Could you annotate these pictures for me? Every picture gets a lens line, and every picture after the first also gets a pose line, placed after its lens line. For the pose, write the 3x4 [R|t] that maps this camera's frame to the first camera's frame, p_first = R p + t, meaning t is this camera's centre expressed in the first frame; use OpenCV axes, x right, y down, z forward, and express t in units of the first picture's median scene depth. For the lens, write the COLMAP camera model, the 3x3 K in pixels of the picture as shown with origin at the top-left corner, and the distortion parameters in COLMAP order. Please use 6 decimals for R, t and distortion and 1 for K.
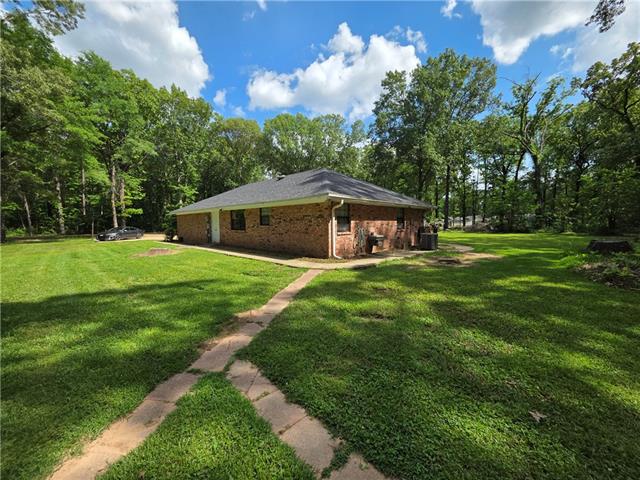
lens RADIAL K [[255.6, 0, 322.8], [0, 255.6, 241.5], [0, 0, 1]] dist [0.000666, -0.000763]
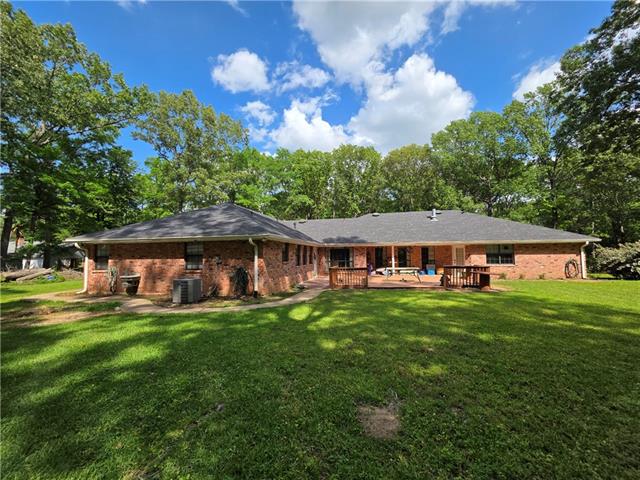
lens RADIAL K [[256.4, 0, 318.4], [0, 256.4, 241.9], [0, 0, 1]] dist [-0.018589, -0.000135]
pose [[0.548624, -0.041431, -0.835042, 1.306827], [-0.046334, 0.995730, -0.079846, -0.098998], [0.834784, 0.082496, 0.544362, 1.017308]]
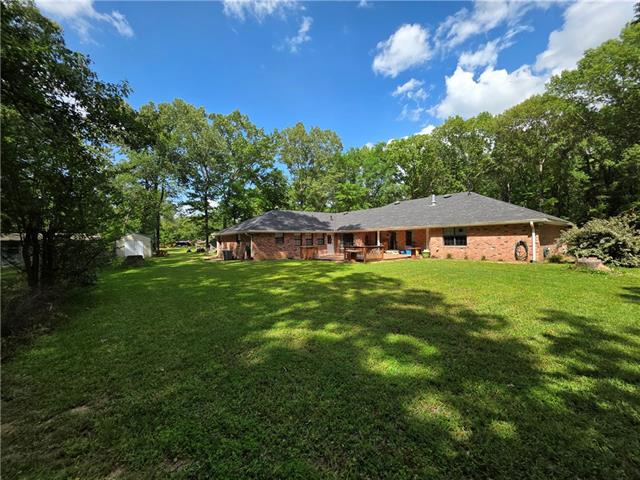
lens RADIAL K [[255.6, 0, 322.8], [0, 255.6, 241.5], [0, 0, 1]] dist [0.000666, -0.000763]
pose [[-0.077172, 0.013809, -0.996922, 2.207047], [-0.038976, 0.999098, 0.016856, -0.152384], [0.996256, 0.040157, -0.076564, 1.924284]]
